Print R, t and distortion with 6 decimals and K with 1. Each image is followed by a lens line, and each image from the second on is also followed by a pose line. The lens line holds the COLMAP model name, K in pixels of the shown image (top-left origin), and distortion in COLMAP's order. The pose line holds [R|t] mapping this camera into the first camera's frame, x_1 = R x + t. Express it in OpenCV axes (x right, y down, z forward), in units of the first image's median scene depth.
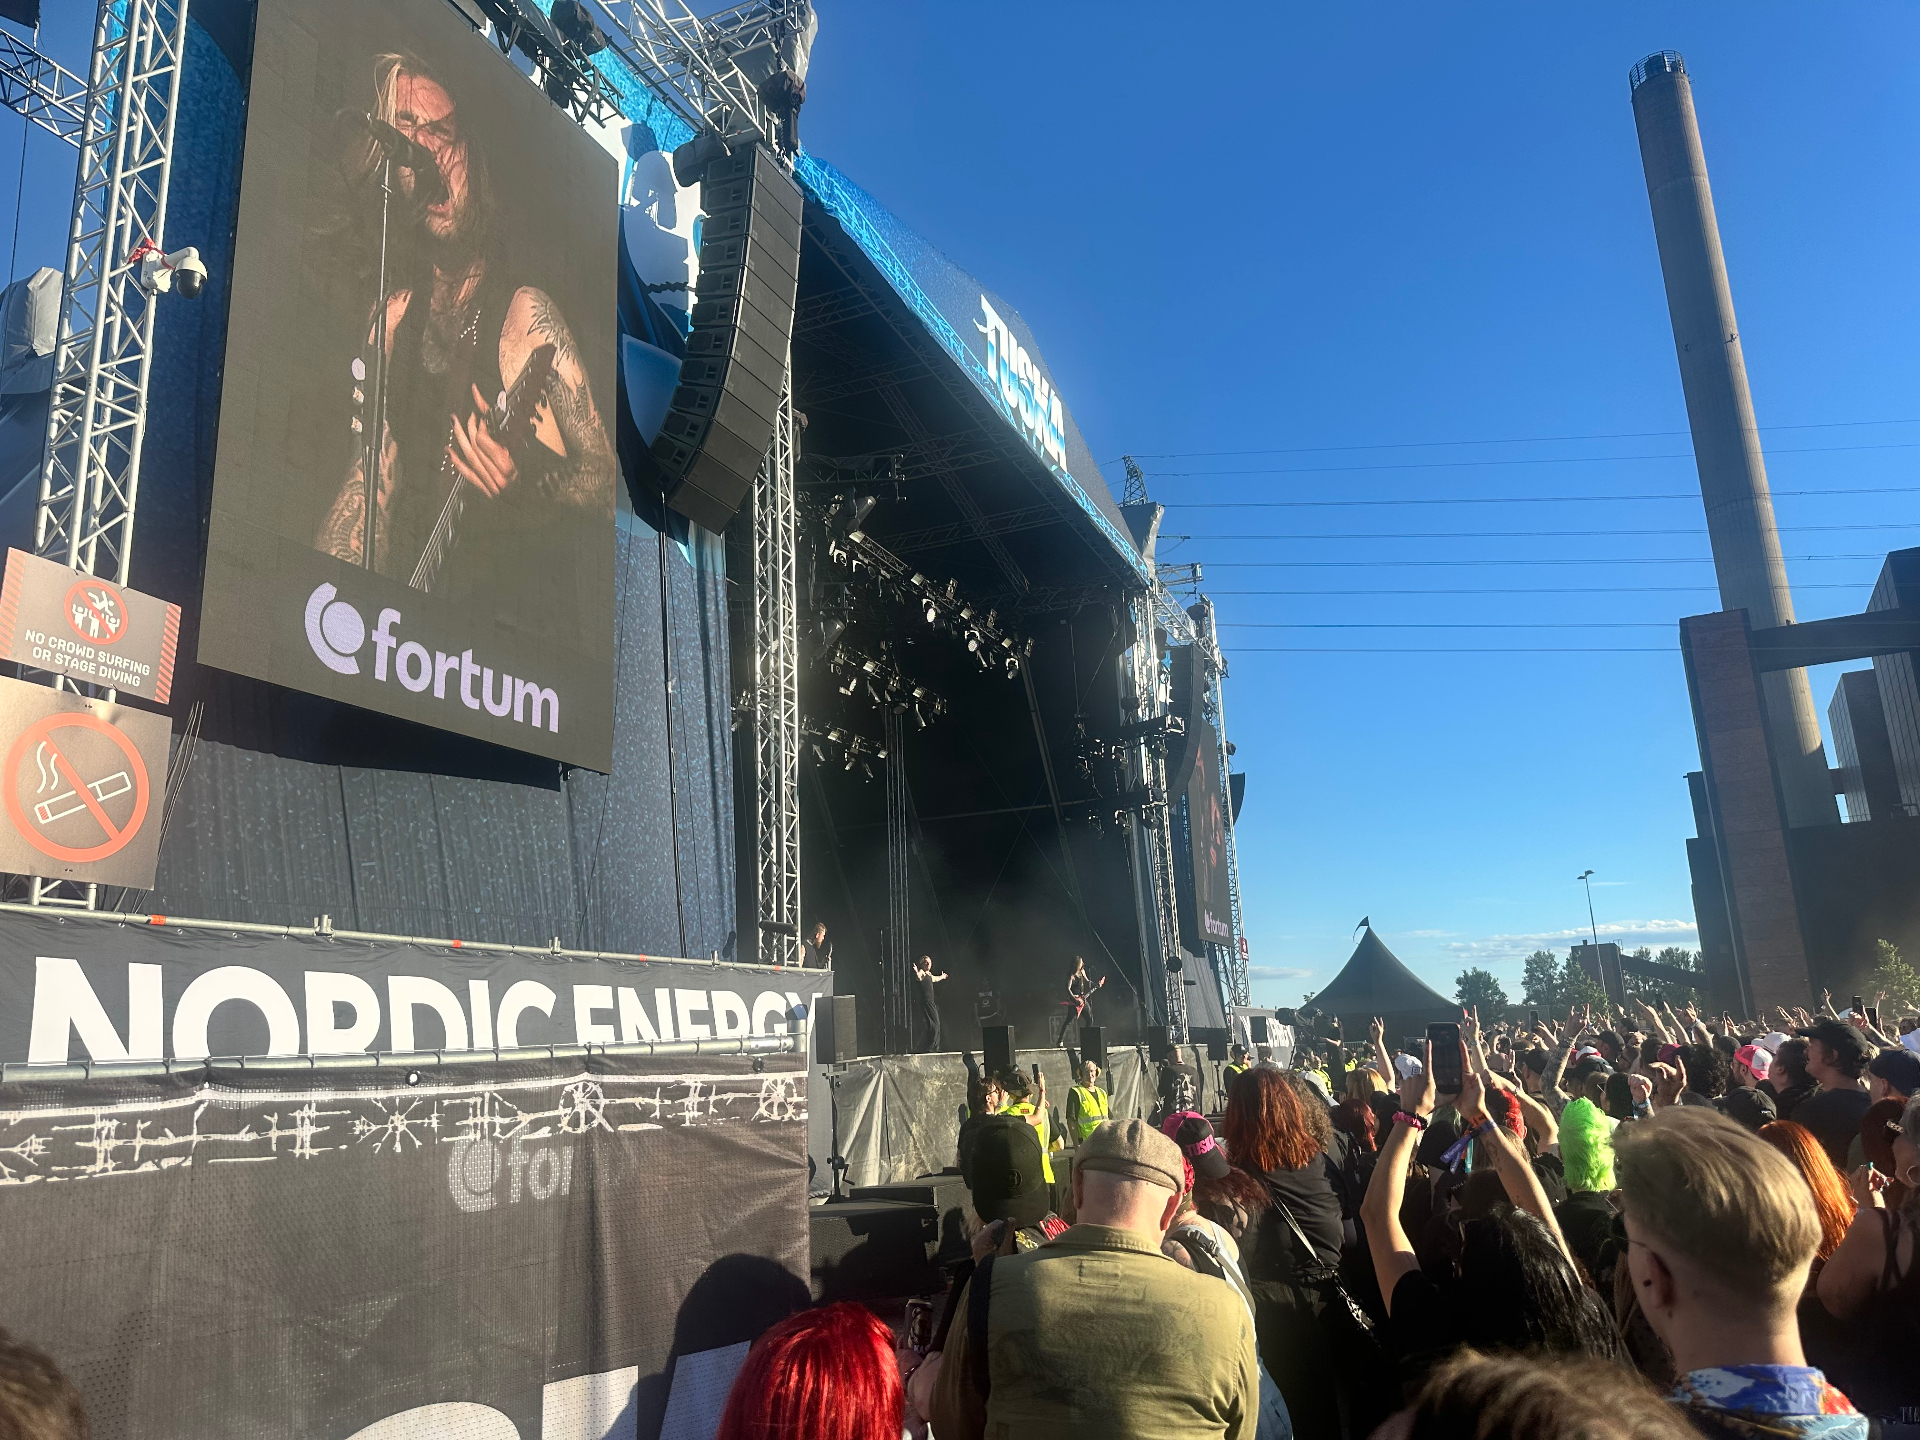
lens RADIAL K [[1361.4, 0, 960.7], [0, 1361.4, 742.9], [0, 0, 1]] dist [0.081593, -0.134557]
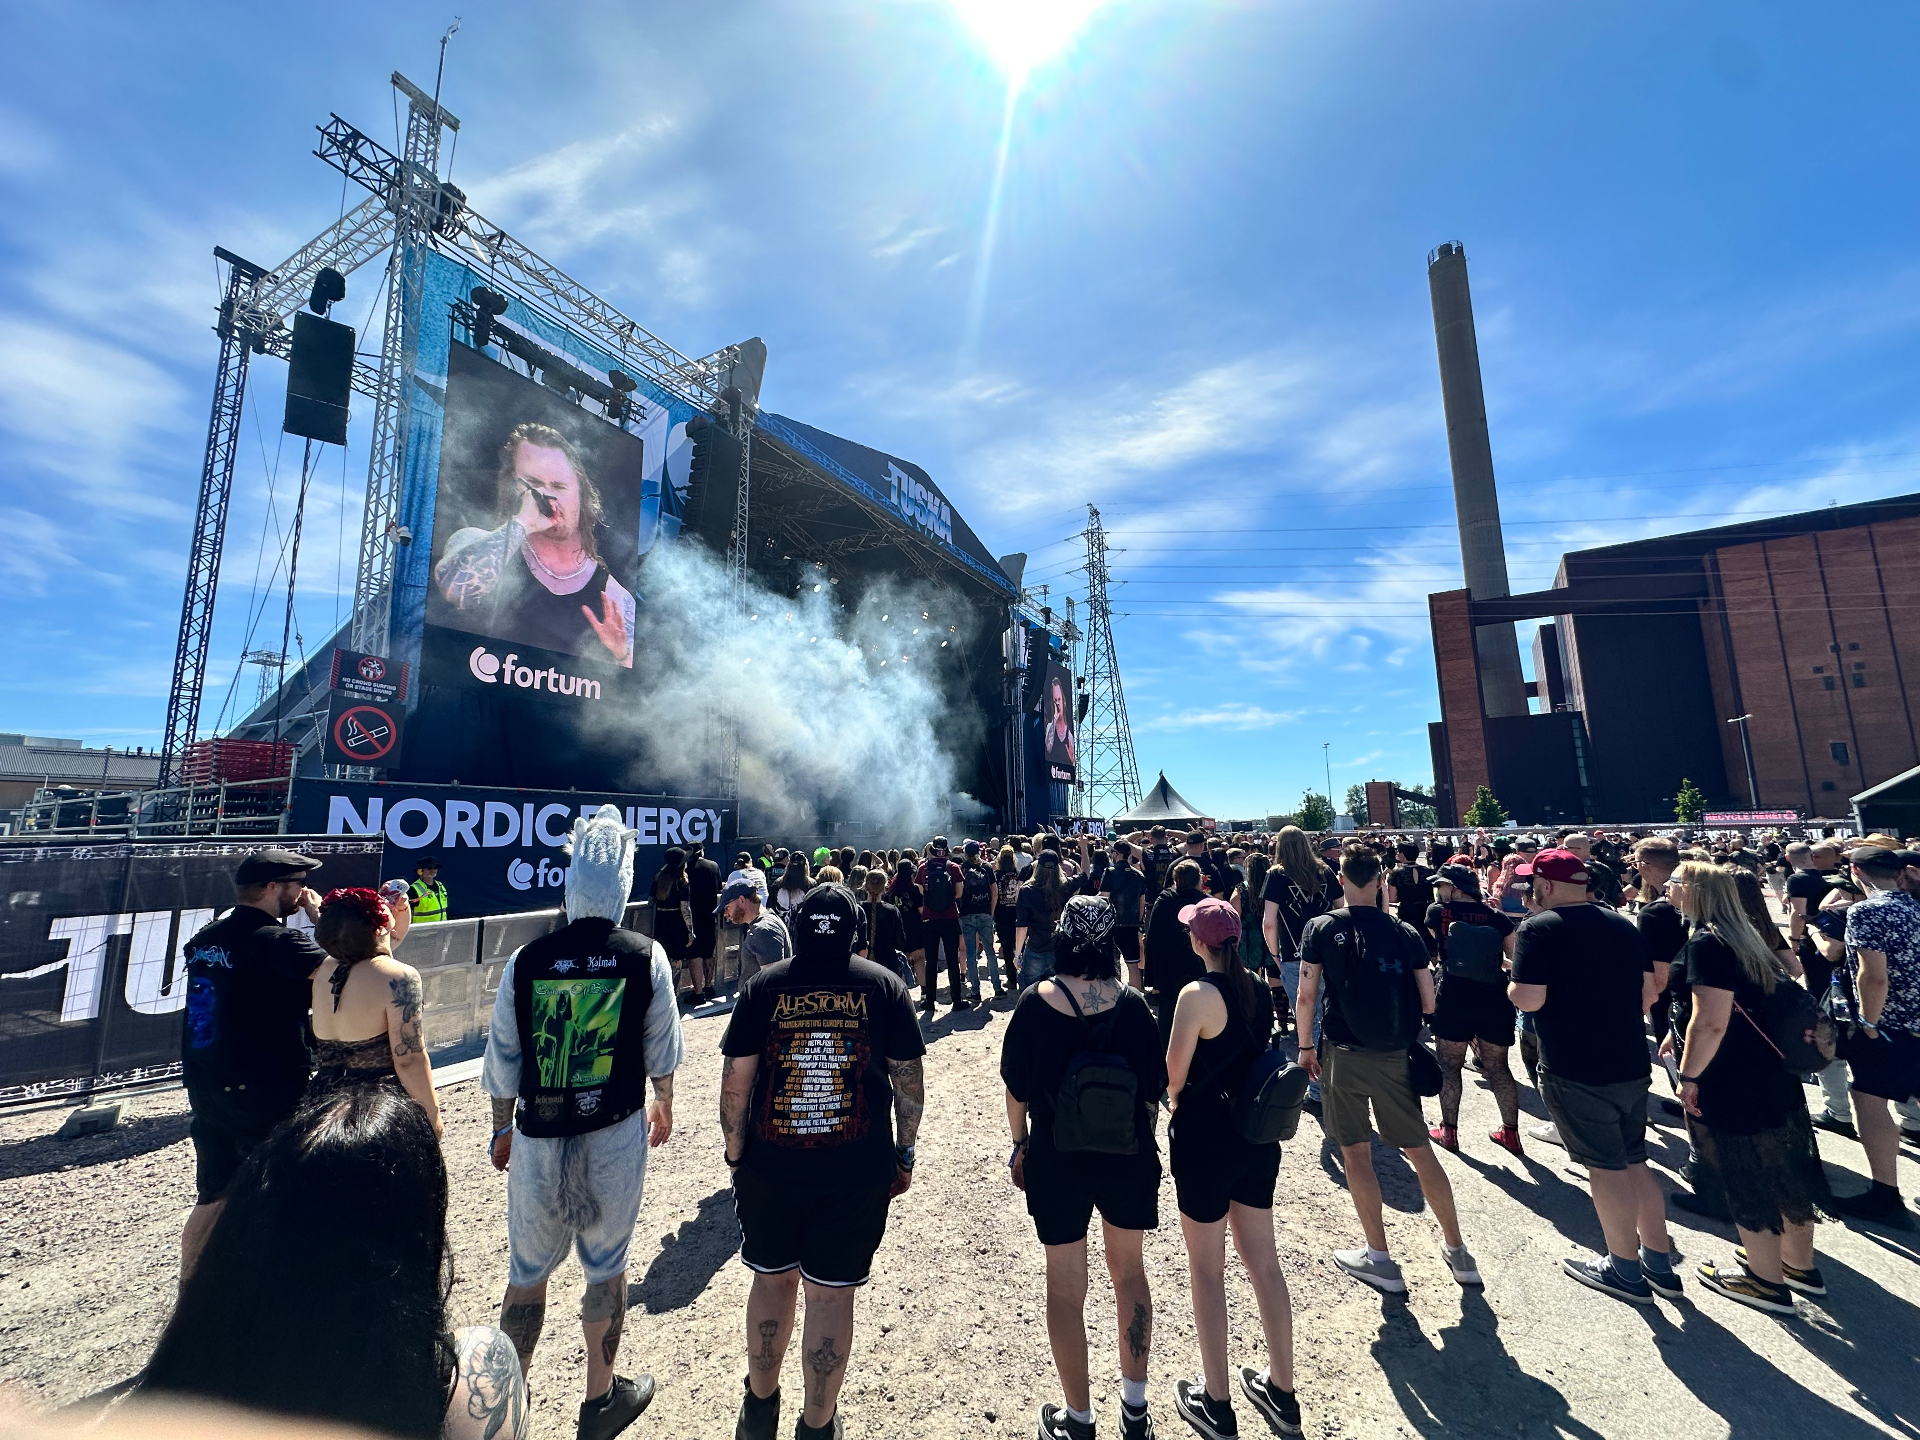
lens RADIAL K [[781.7, 0, 960.0], [0, 781.7, 720.0], [0, 0, 1]] dist [-0.006659, 0.000416]
pose [[0.995480, 0.013101, -0.094068, 0.480339], [-0.005777, 0.996959, 0.077714, -0.084558], [0.094800, -0.076819, 0.992528, -0.306701]]
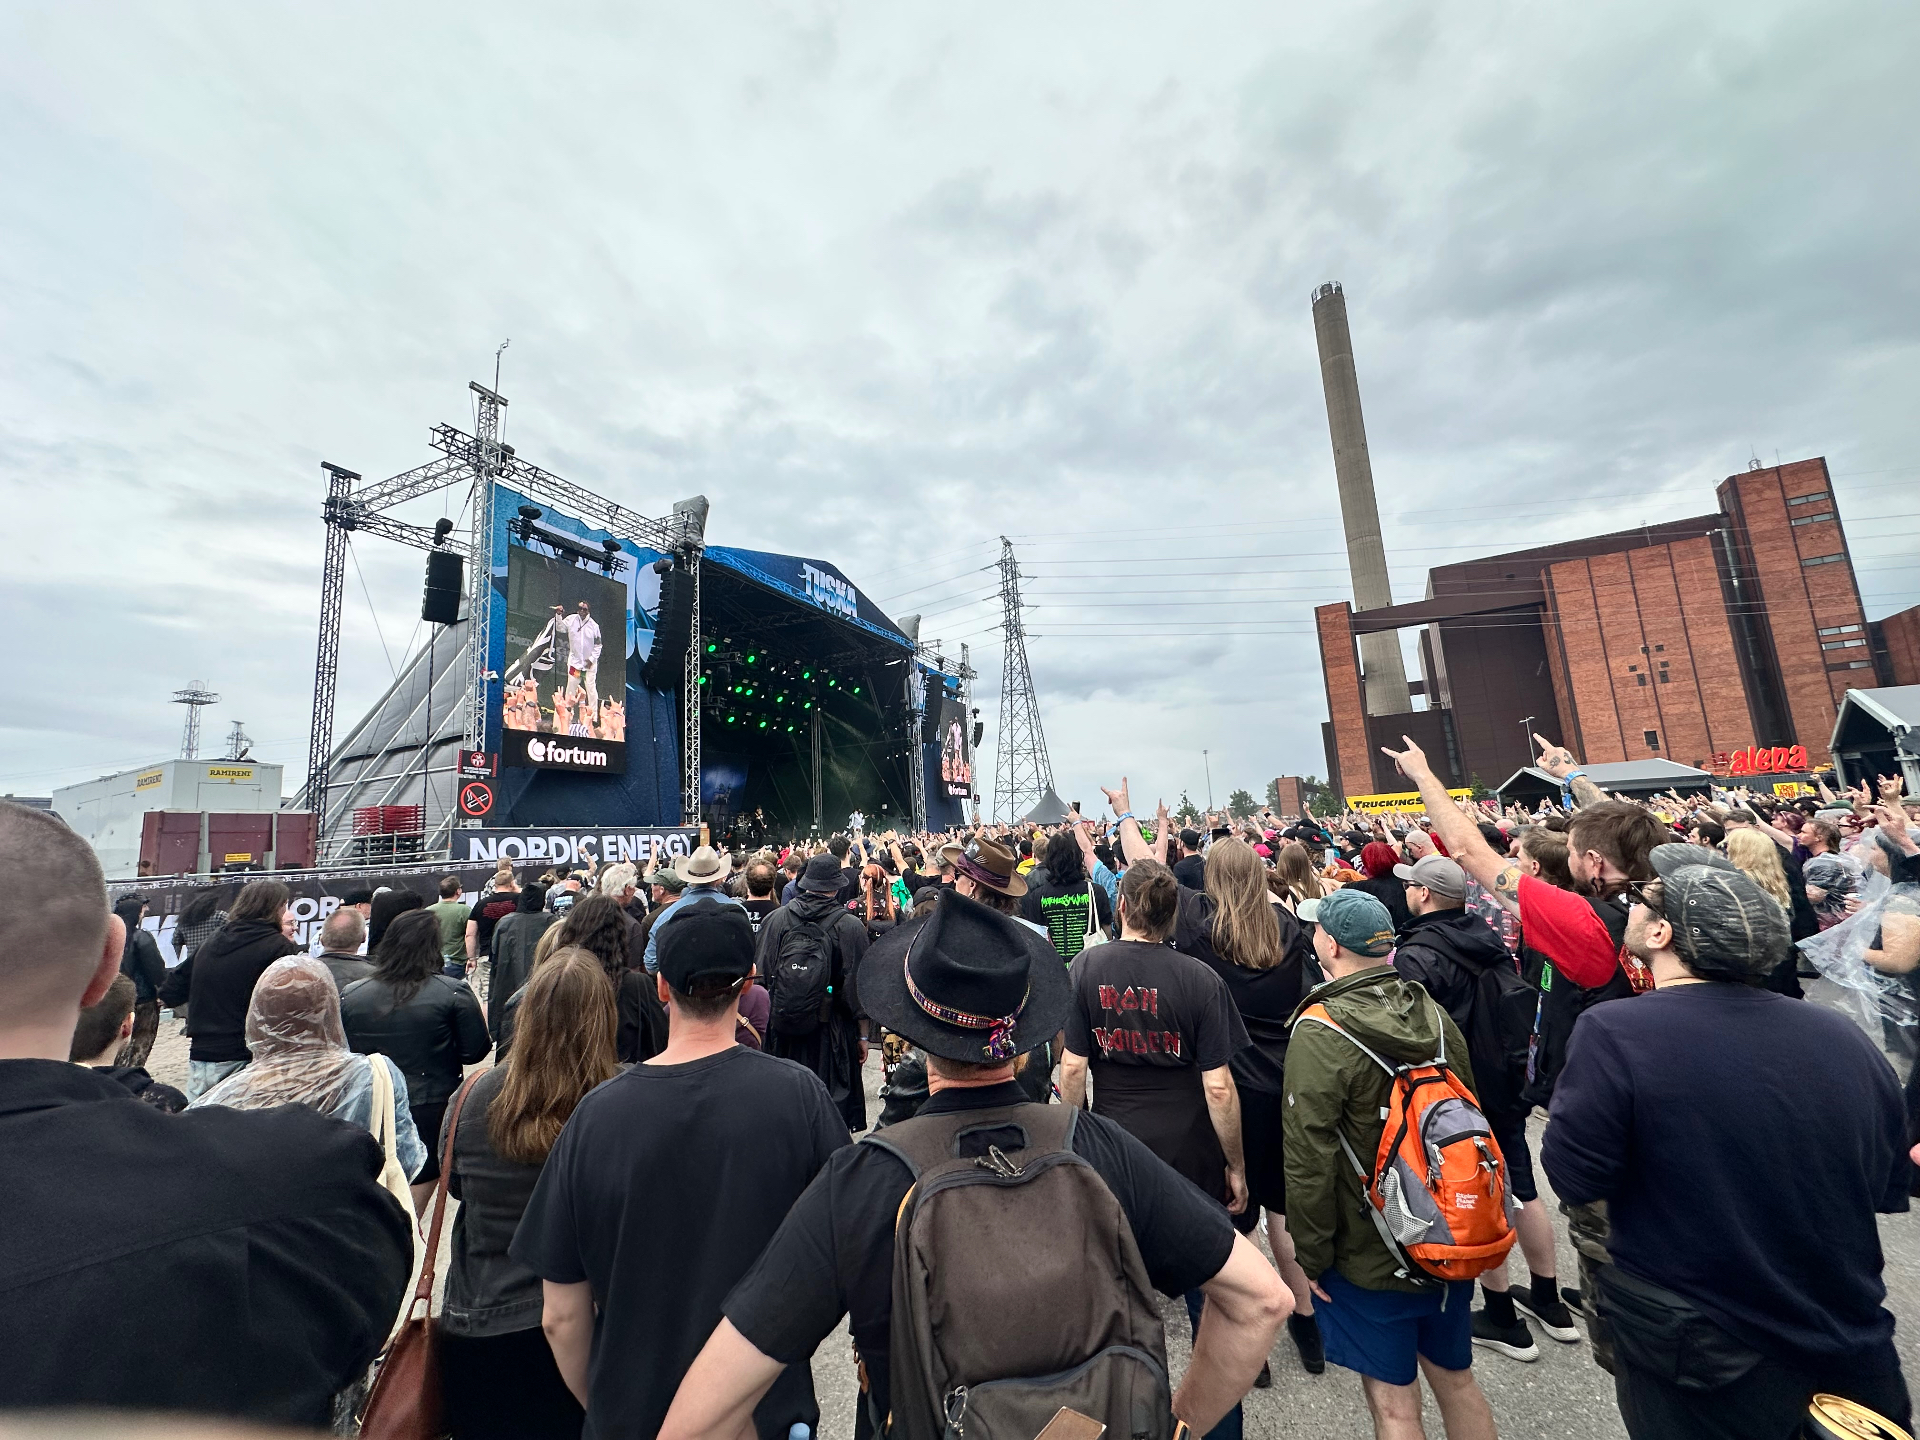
lens RADIAL K [[781.7, 0, 960.0], [0, 781.7, 720.0], [0, 0, 1]] dist [-0.006659, 0.000416]
pose [[0.999588, -0.019930, -0.020669, 0.711171], [0.021321, 0.997358, 0.069437, -0.258968], [0.019231, -0.069849, 0.997372, -1.067460]]
